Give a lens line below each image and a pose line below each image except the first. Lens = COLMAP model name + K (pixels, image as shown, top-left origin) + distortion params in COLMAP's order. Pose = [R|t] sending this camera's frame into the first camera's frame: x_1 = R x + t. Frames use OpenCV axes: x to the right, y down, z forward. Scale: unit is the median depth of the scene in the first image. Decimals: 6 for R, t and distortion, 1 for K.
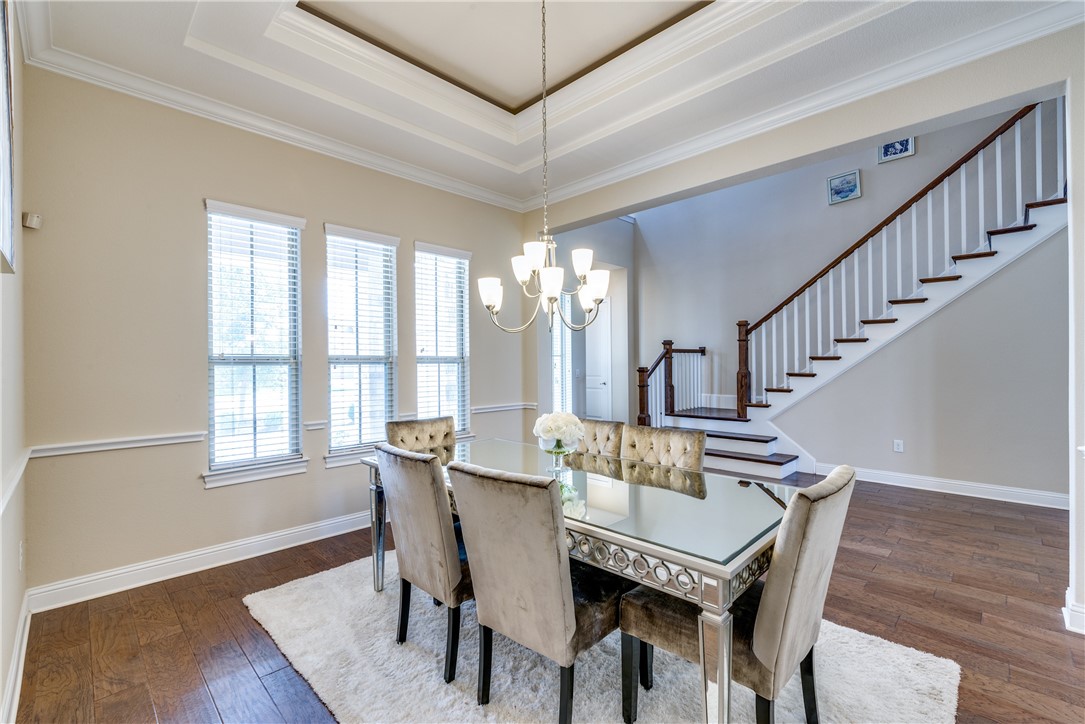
lens RADIAL K [[469.8, 0, 546.0], [0, 469.8, 360.8], [0, 0, 1]] dist [0.000512, -0.000866]
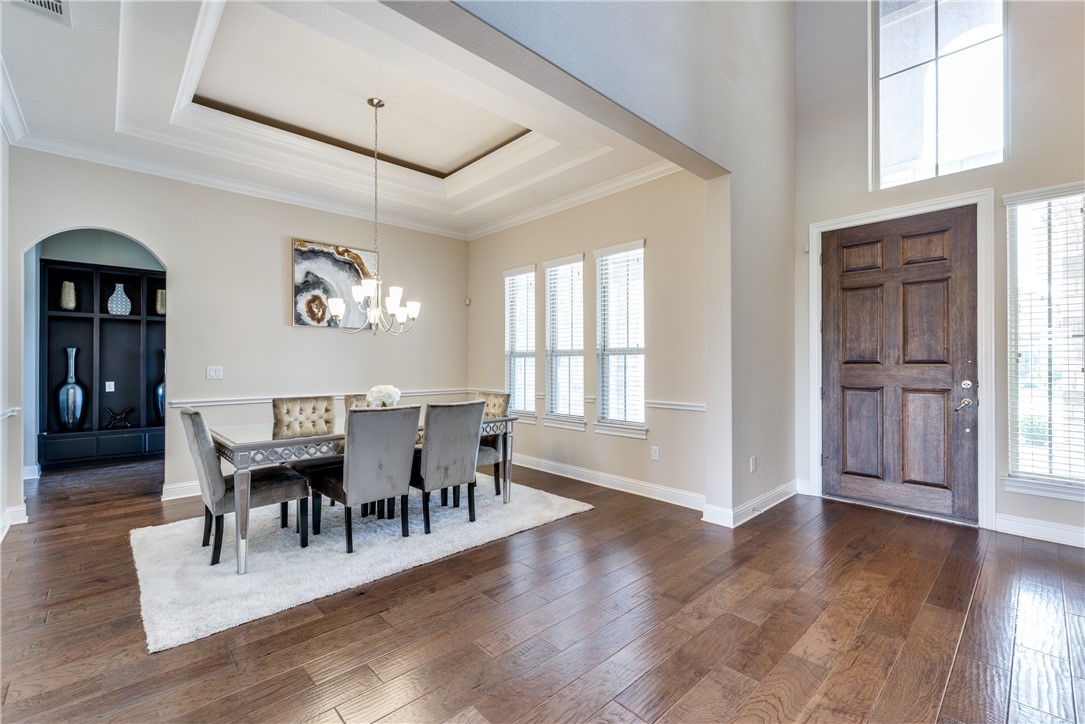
lens RADIAL K [[469.8, 0, 542.9], [0, 469.8, 360.5], [0, 0, 1]] dist [0.000512, -0.000866]
pose [[-0.042481, 0.004639, -0.999086, 0.949623], [0.003820, 0.999983, 0.004481, 0.015709], [0.999090, -0.003626, -0.042498, 0.968799]]
